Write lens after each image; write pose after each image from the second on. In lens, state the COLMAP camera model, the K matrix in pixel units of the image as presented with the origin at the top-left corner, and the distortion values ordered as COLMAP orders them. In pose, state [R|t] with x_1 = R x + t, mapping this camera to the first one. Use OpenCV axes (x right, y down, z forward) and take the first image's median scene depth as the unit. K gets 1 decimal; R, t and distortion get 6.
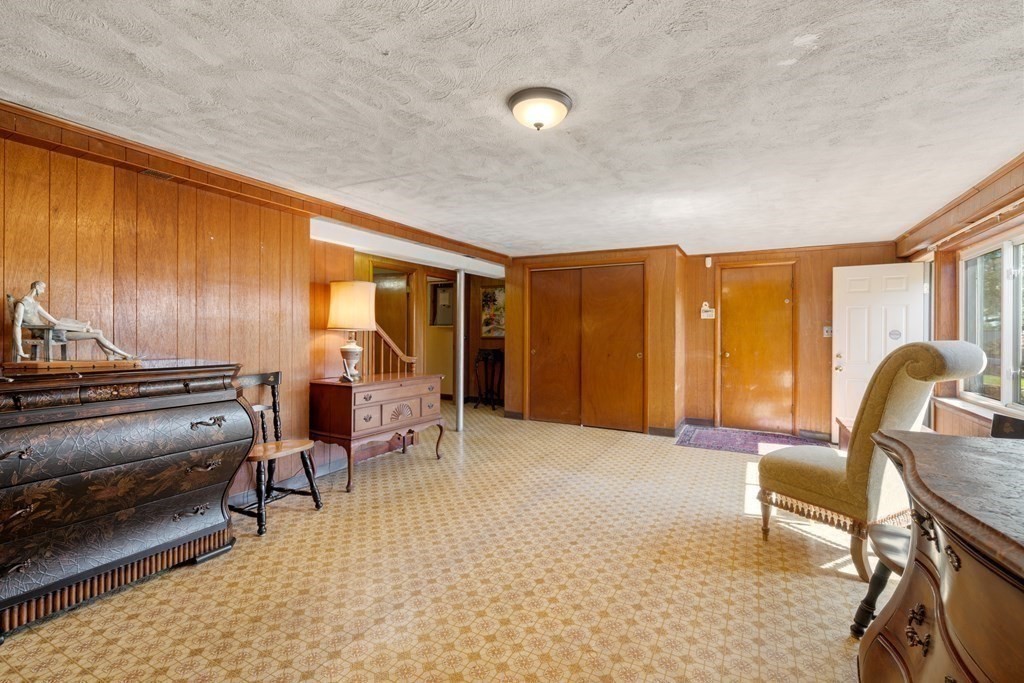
lens RADIAL K [[465.9, 0, 510.4], [0, 465.9, 332.7], [0, 0, 1]] dist [-0.009243, 0.002485]
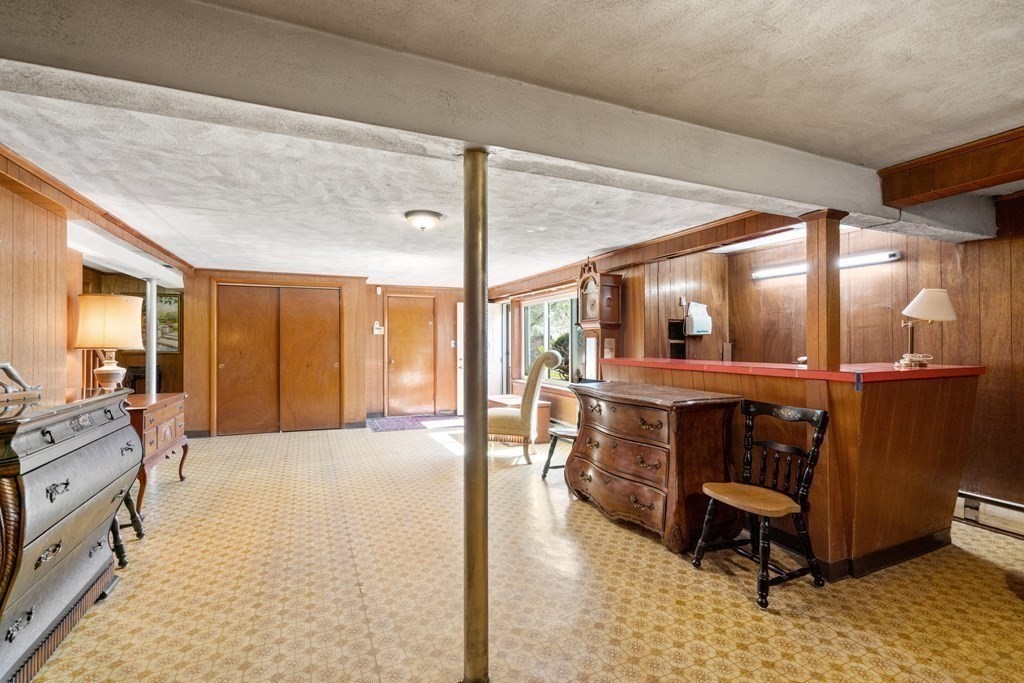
lens RADIAL K [[465.9, 0, 516.7], [0, 465.9, 341.4], [0, 0, 1]] dist [-0.009243, 0.002485]
pose [[0.620218, -0.006374, 0.784403, -0.663209], [0.005224, 0.999978, 0.003995, -0.025041], [-0.784412, 0.001619, 0.620238, -0.197445]]
